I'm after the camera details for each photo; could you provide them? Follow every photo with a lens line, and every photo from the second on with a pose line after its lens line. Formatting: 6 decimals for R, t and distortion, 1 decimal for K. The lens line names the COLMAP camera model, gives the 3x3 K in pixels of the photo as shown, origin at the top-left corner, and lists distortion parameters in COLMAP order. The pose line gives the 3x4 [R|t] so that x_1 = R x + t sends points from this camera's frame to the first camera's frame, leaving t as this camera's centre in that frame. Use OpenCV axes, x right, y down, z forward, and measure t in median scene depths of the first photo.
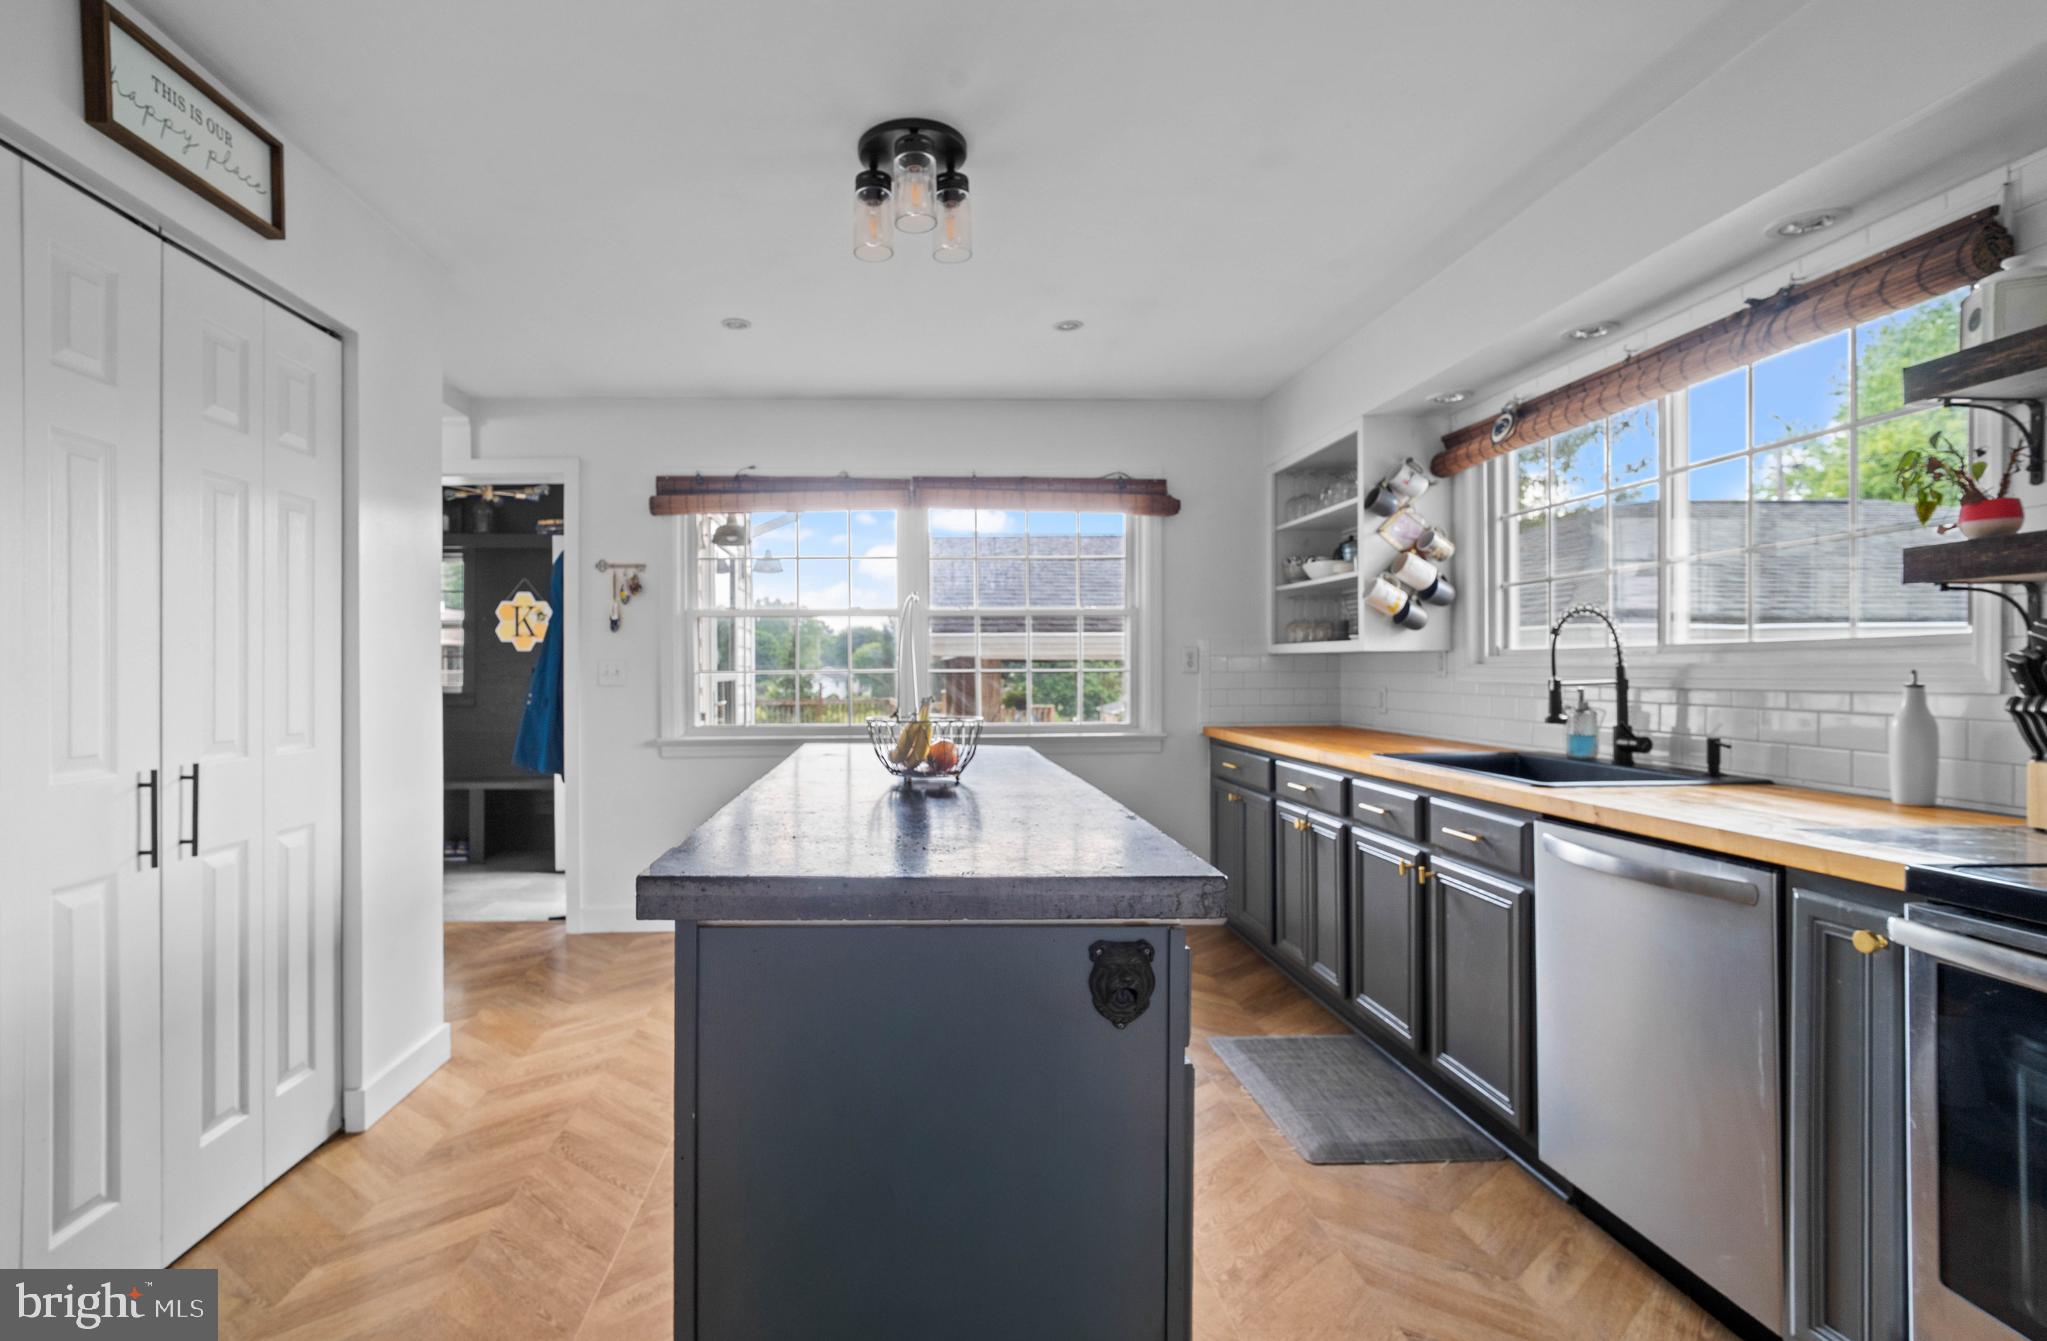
lens RADIAL K [[1007.4, 0, 936.8], [0, 1007.4, 675.5], [0, 0, 1]] dist [-0.010081, 0.003873]
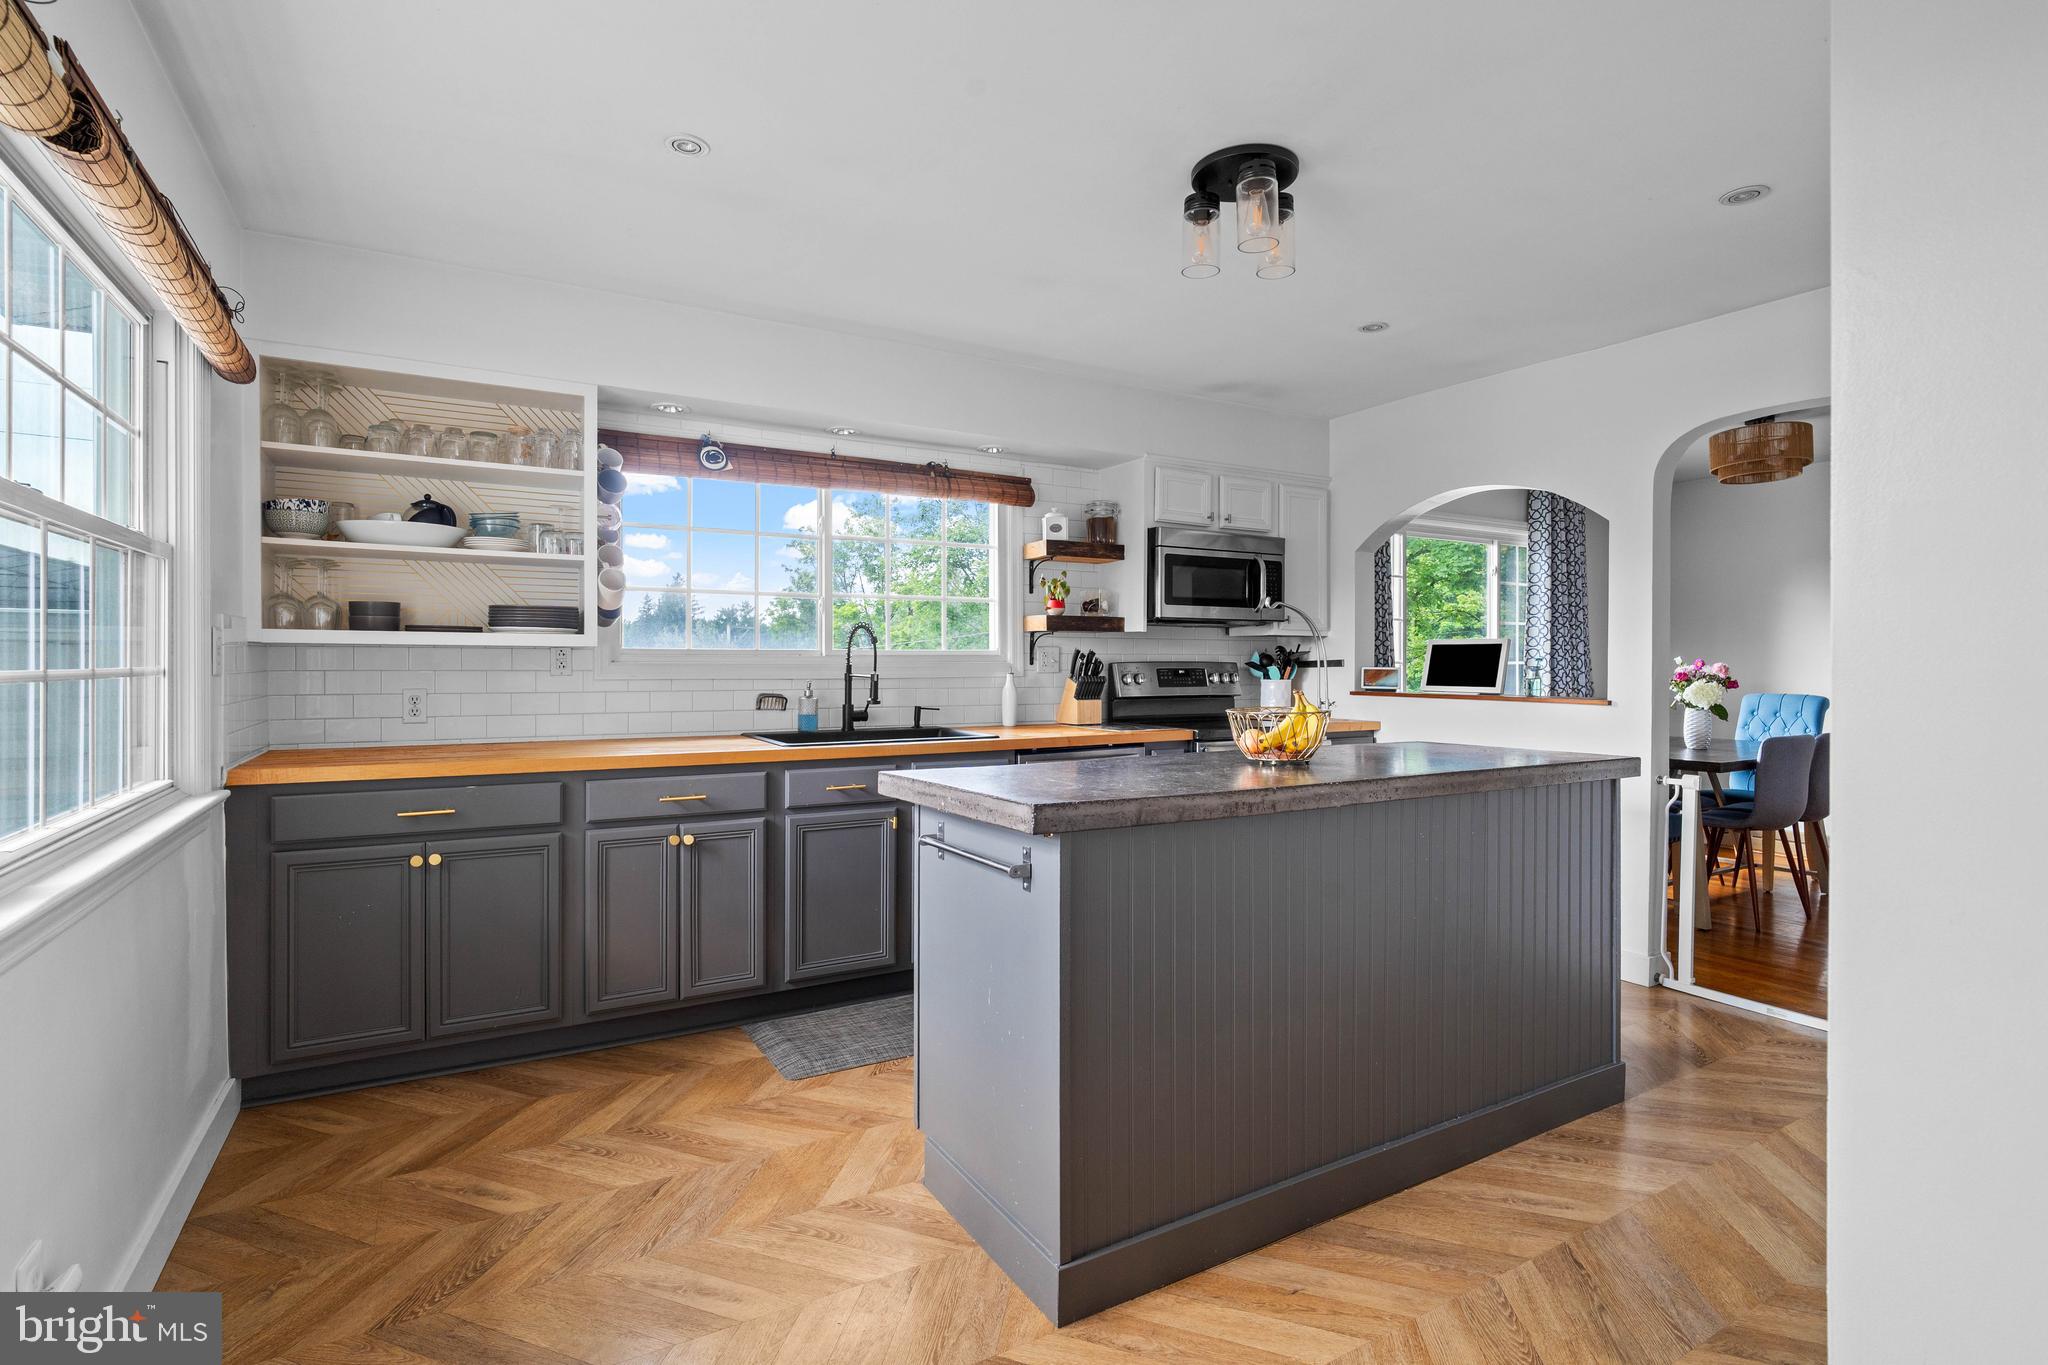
lens RADIAL K [[967.4, 0, 1009.1], [0, 967.4, 675.9], [0, 0, 1]] dist [-0.013274, 0.002122]
pose [[-0.468158, -0.006924, 0.883618, -0.871153], [0.006224, 0.999919, 0.011132, -0.009205], [-0.883623, 0.010712, -0.468077, 1.850336]]
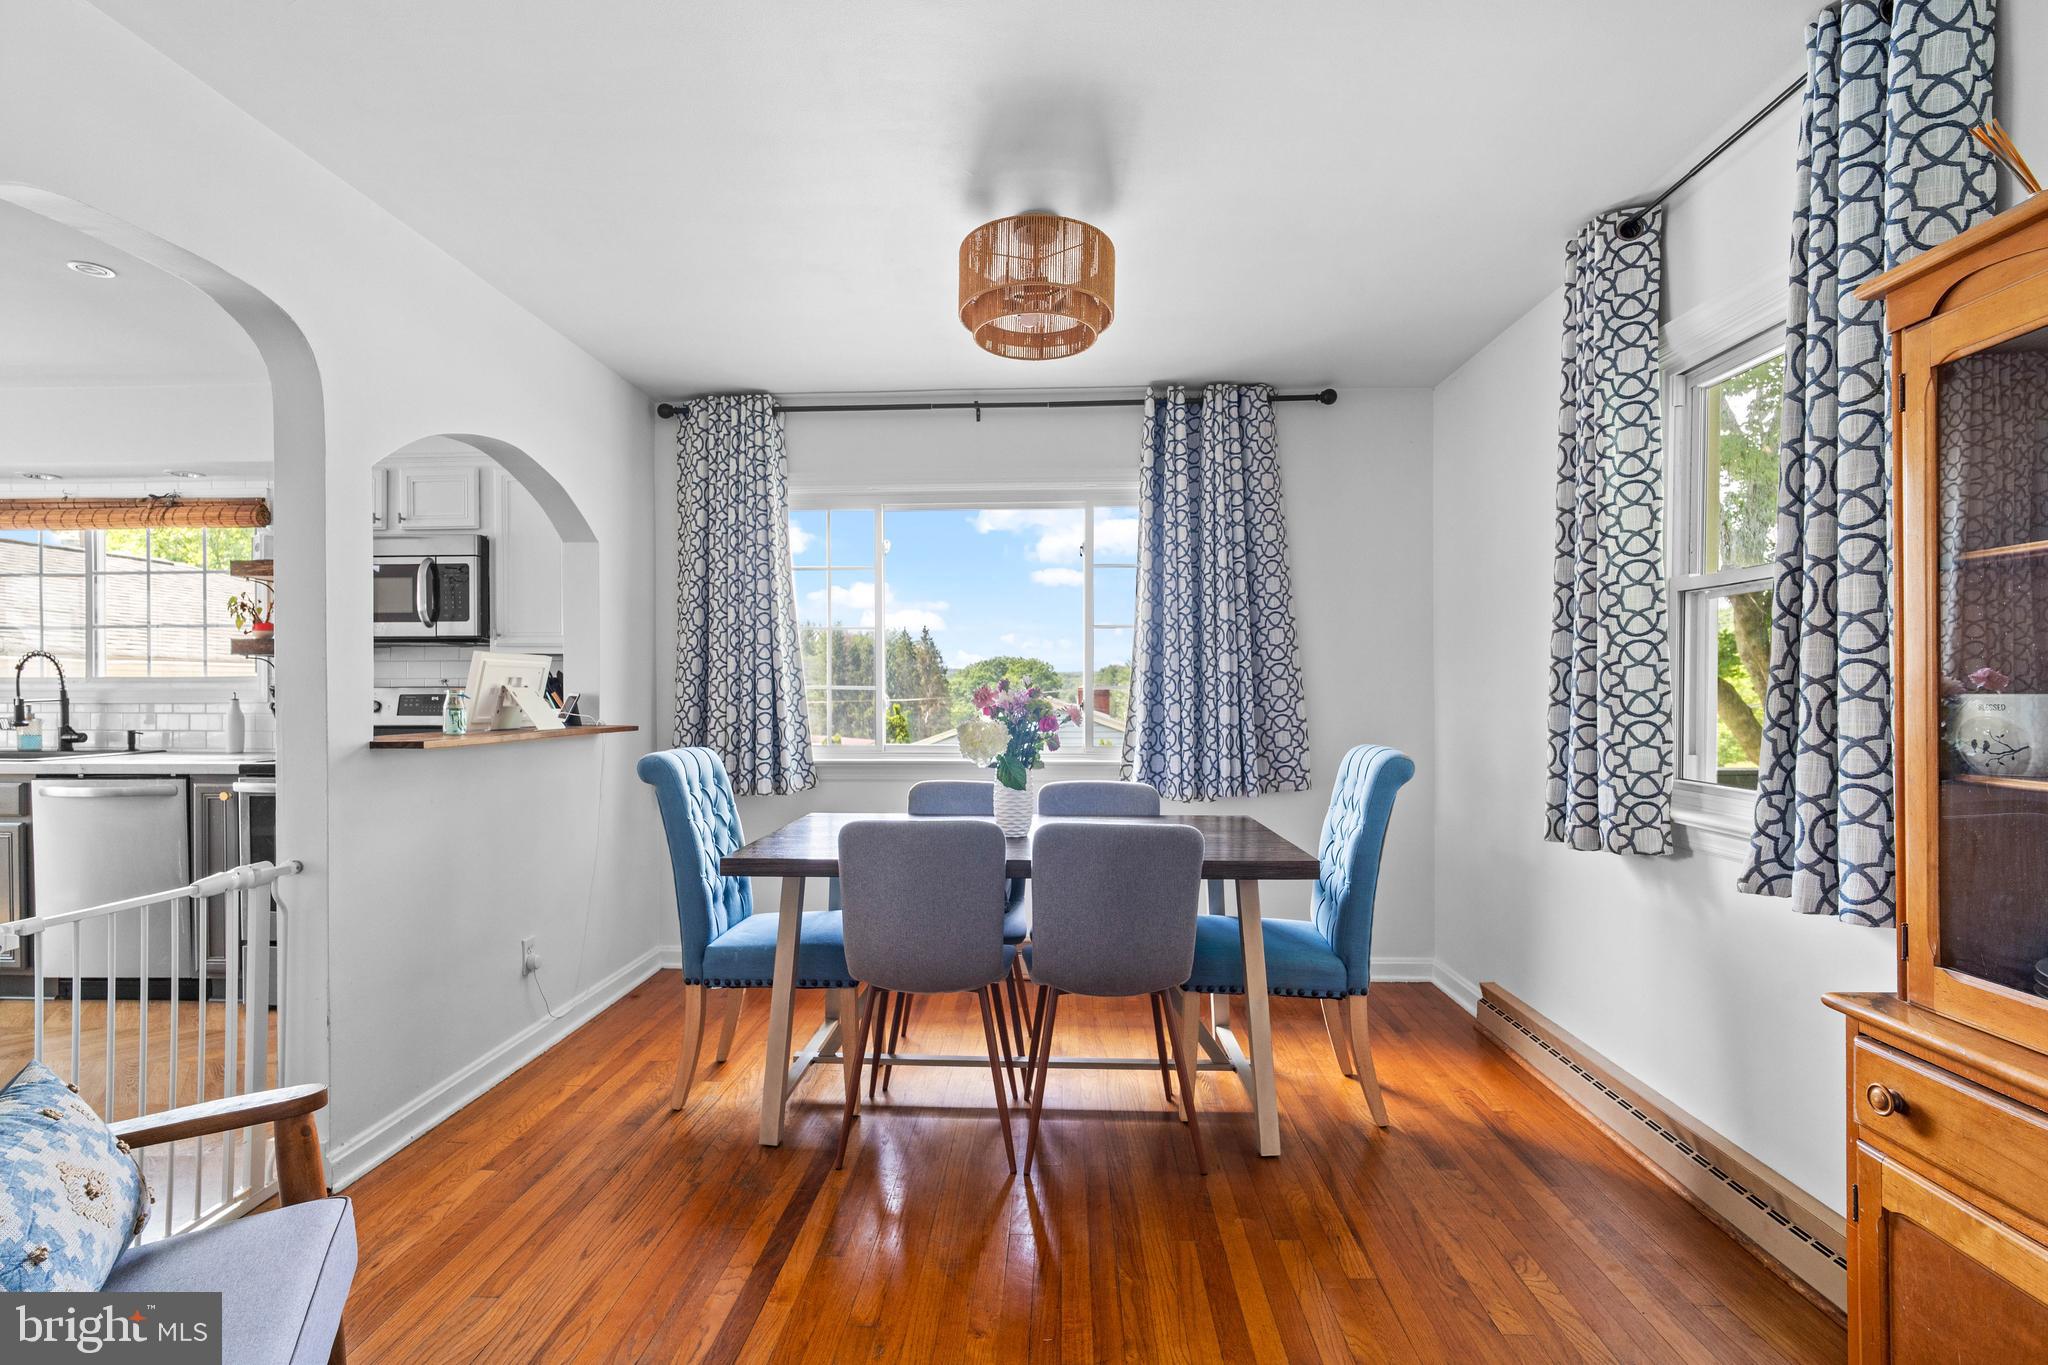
lens RADIAL K [[967.4, 0, 1018.3], [0, 967.4, 699.2], [0, 0, 1]] dist [-0.013274, 0.002122]
pose [[0.089609, -0.003169, 0.995972, -0.901897], [0.006700, 0.999974, 0.002579, 0.015285], [-0.995954, 0.006442, 0.089628, -0.842442]]
